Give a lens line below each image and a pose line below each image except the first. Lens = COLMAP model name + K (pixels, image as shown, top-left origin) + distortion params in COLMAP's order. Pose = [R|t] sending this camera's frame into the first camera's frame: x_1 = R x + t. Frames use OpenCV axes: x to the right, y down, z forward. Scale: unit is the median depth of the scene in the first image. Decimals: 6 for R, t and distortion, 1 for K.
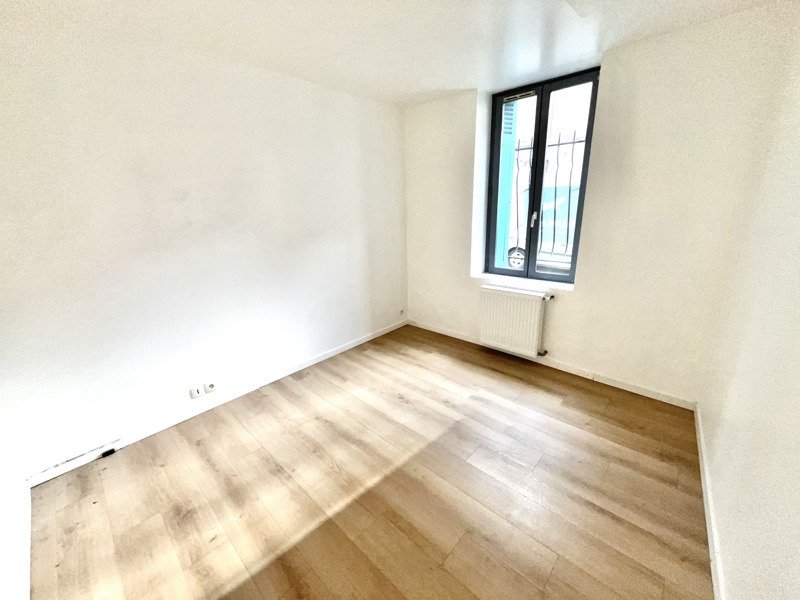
lens RADIAL K [[321.1, 0, 397.2], [0, 321.1, 298.2], [0, 0, 1]] dist [-0.000428, 0.000095]
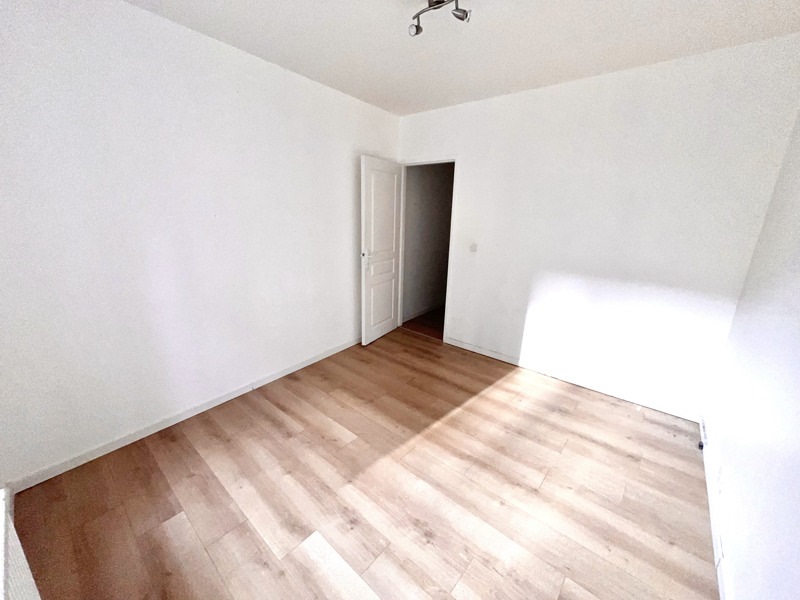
lens RADIAL K [[321.1, 0, 397.2], [0, 321.1, 298.2], [0, 0, 1]] dist [-0.000428, 0.000095]
pose [[-0.999326, 0.010774, -0.035090, 0.105277], [-0.008913, 0.856112, 0.516714, -0.447359], [0.035608, 0.516678, -0.855439, 1.599992]]
